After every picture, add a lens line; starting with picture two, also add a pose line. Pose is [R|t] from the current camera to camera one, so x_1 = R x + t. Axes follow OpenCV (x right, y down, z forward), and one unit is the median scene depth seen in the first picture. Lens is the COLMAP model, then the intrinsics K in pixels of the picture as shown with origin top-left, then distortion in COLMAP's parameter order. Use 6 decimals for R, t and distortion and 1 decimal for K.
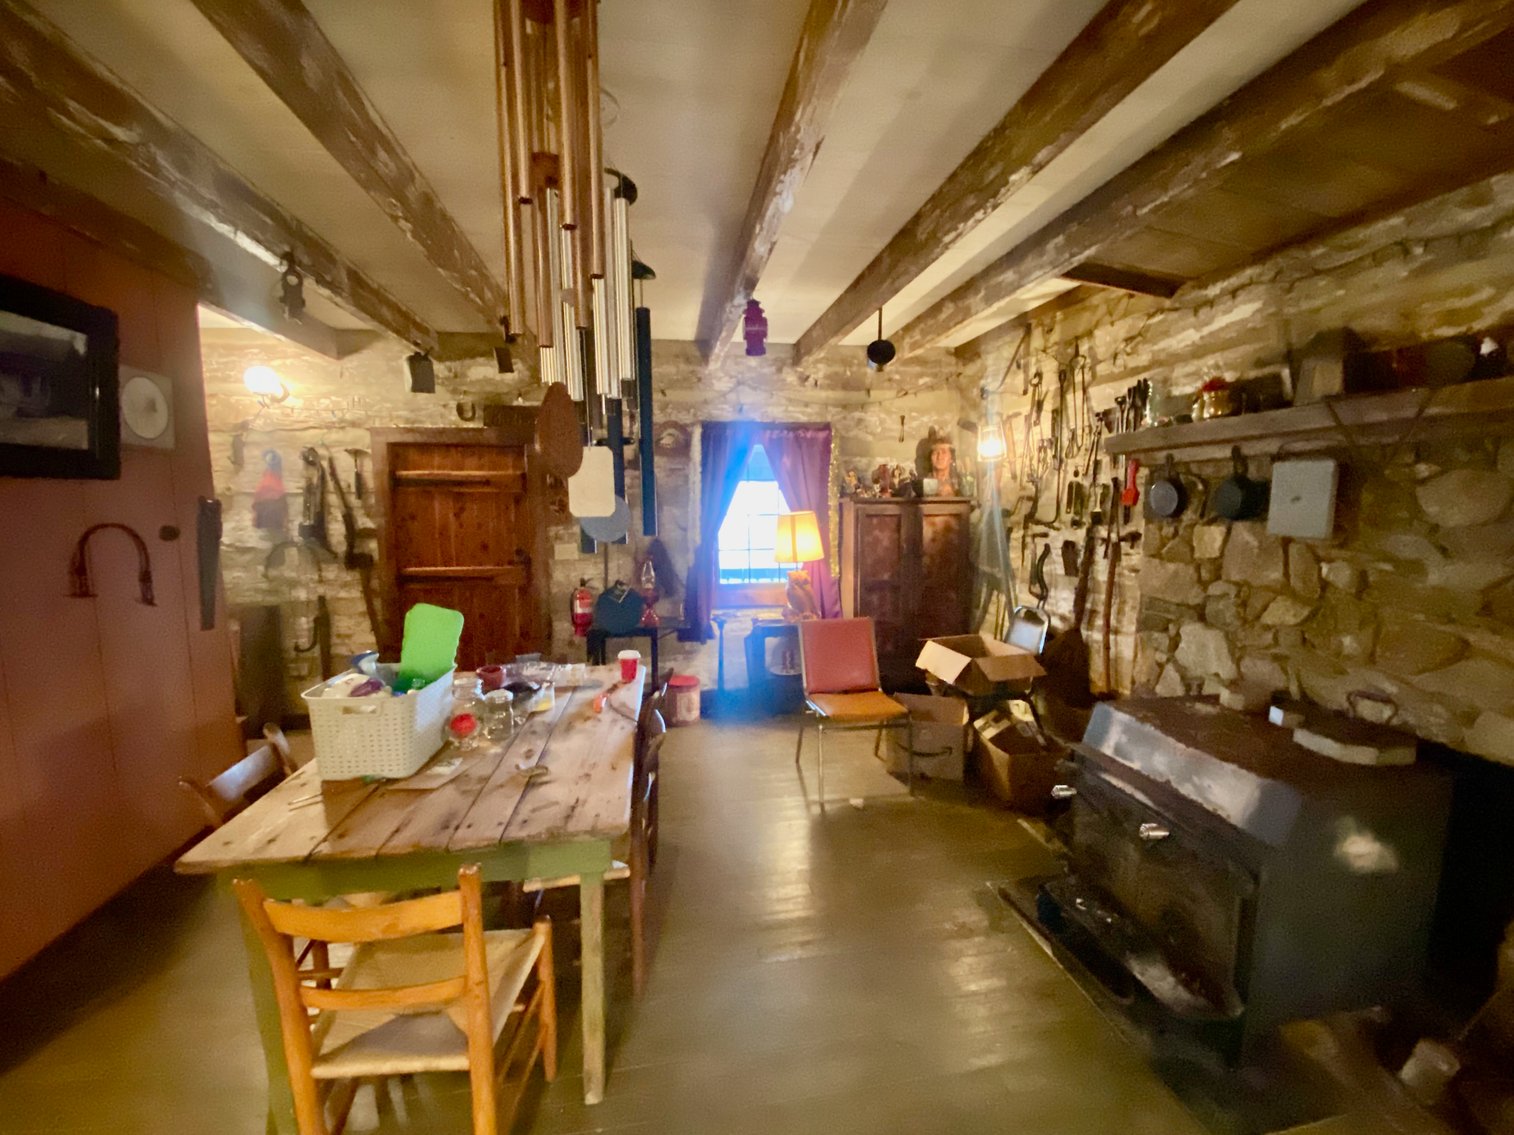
lens RADIAL K [[618.2, 0, 748.1], [0, 618.2, 574.3], [0, 0, 1]] dist [0.059718, -0.042164]
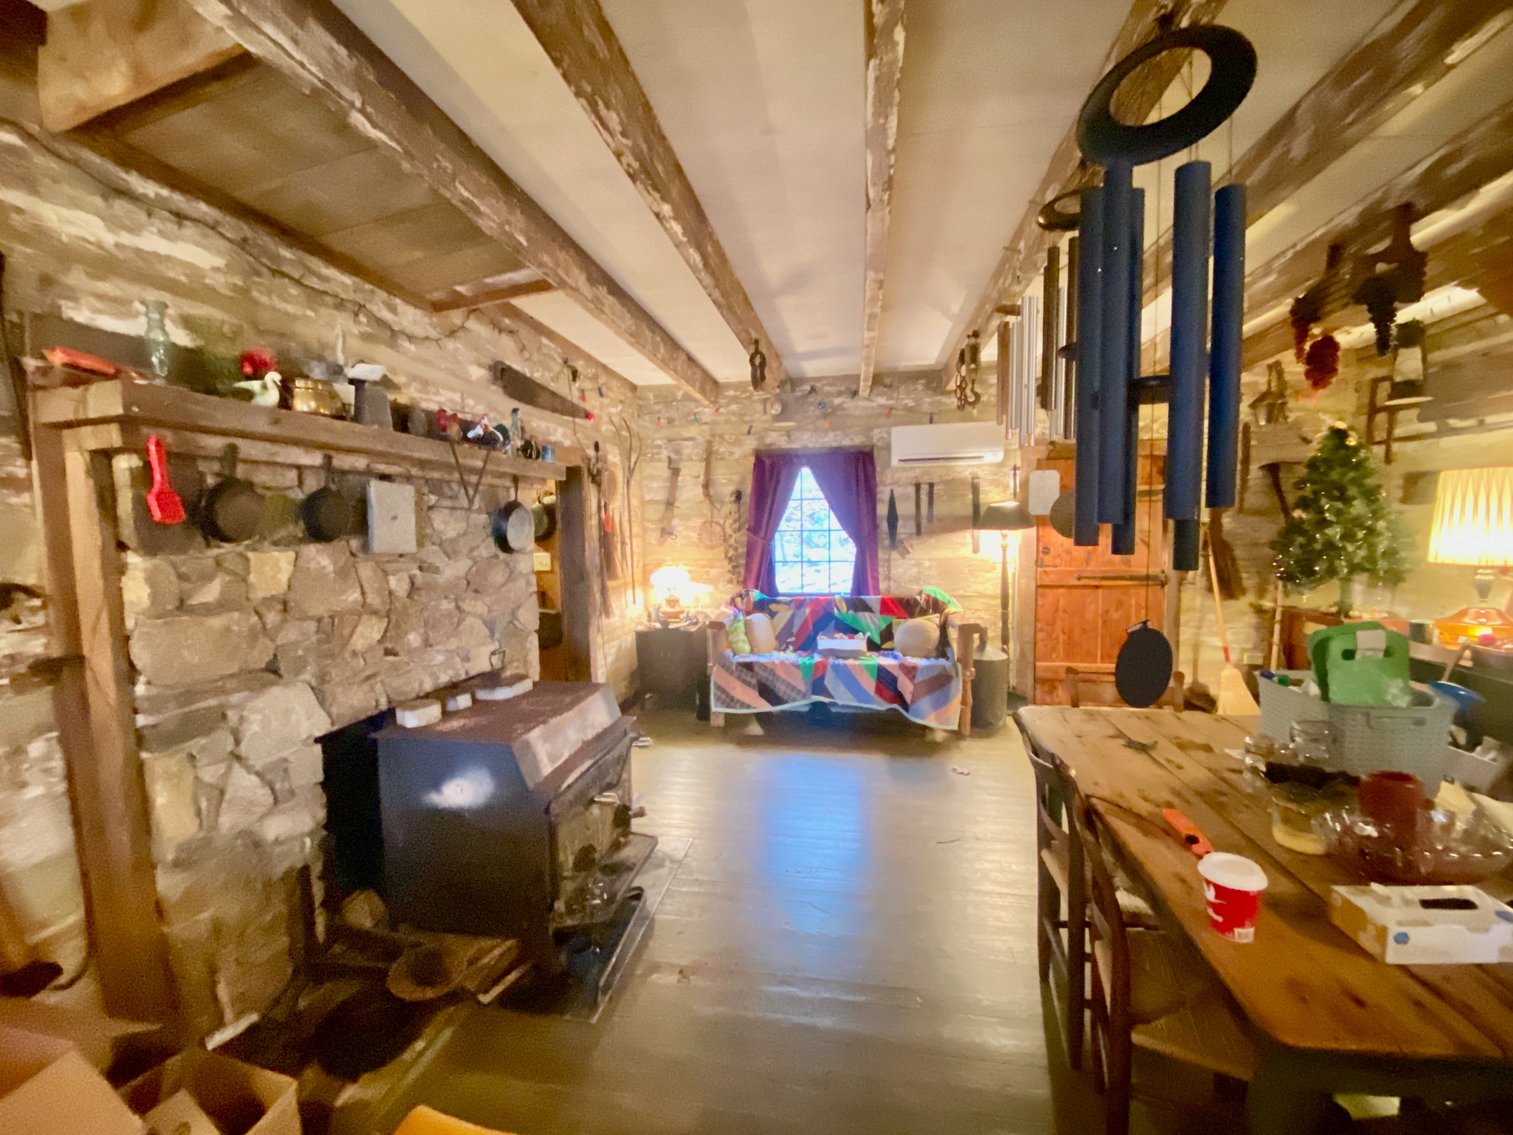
lens RADIAL K [[617.8, 0, 747.6], [0, 617.8, 574.3], [0, 0, 1]] dist [0.059718, -0.042164]
pose [[-0.945928, 0.000272, 0.324376, -0.041713], [0.060201, 0.982774, 0.174733, -0.166597], [-0.318741, 0.184813, -0.929650, 1.721749]]
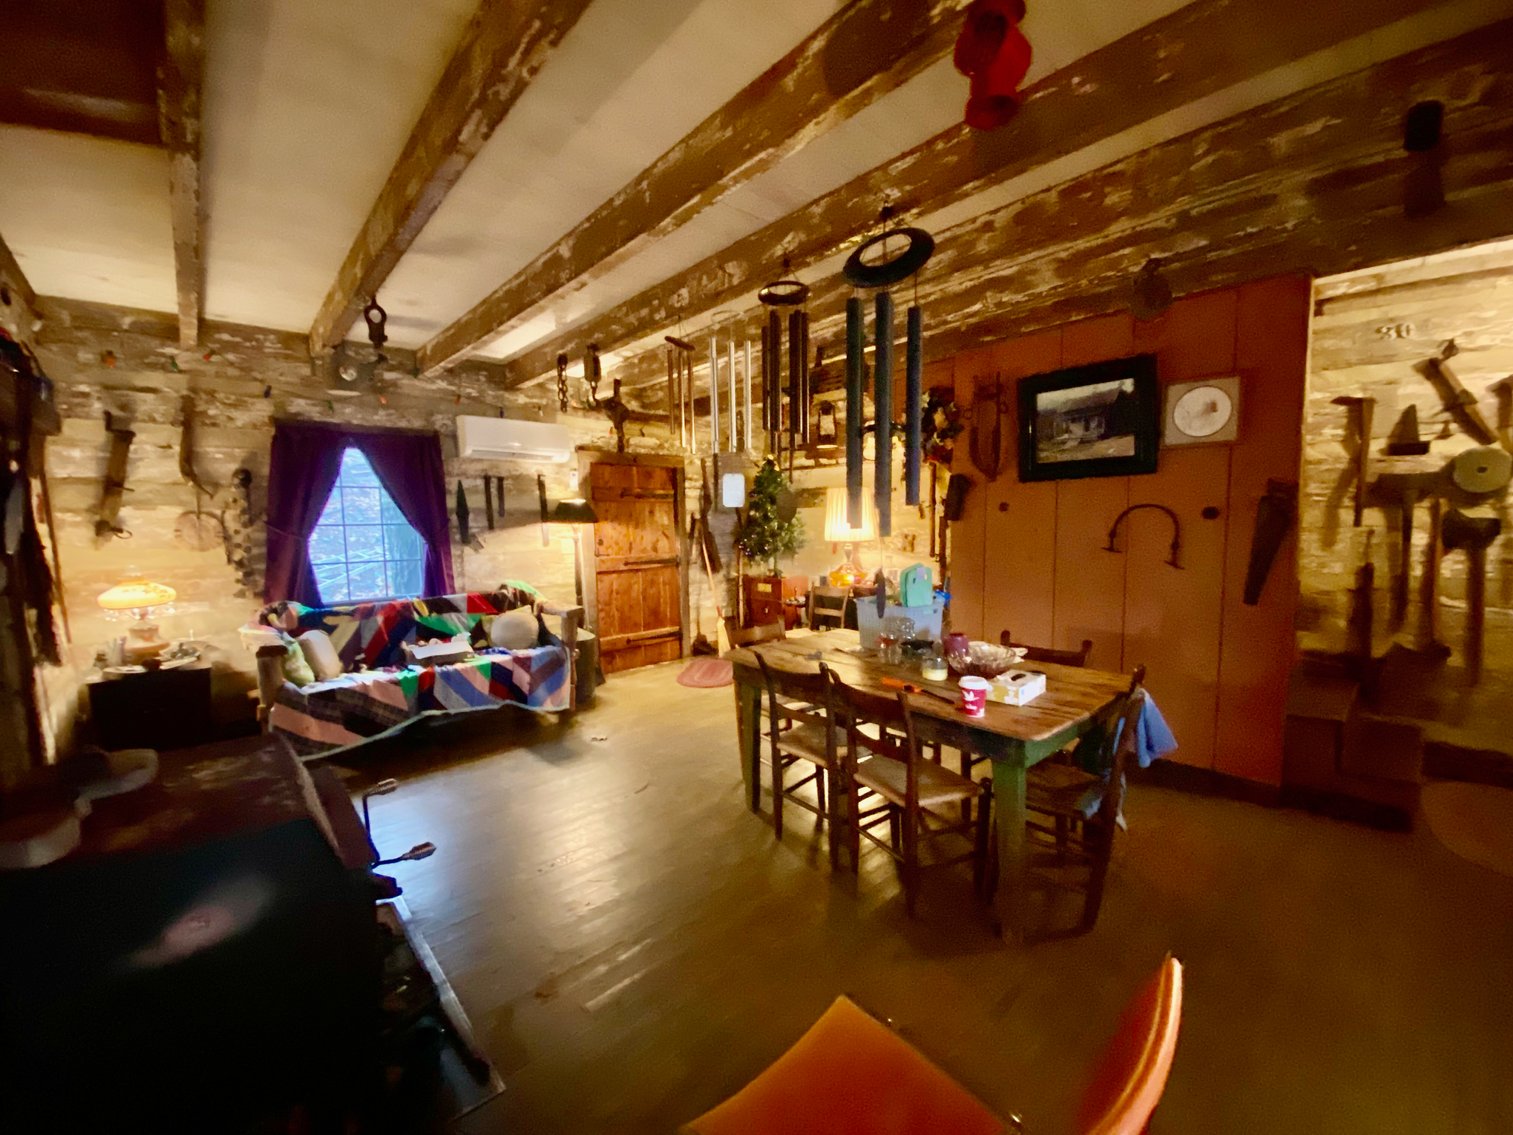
lens RADIAL K [[617.8, 0, 747.6], [0, 617.8, 574.3], [0, 0, 1]] dist [0.059718, -0.042164]
pose [[-0.834705, 0.072012, -0.545969, 0.555098], [-0.036183, 0.982099, 0.184855, -0.162644], [0.549508, 0.174054, -0.817157, 1.754957]]
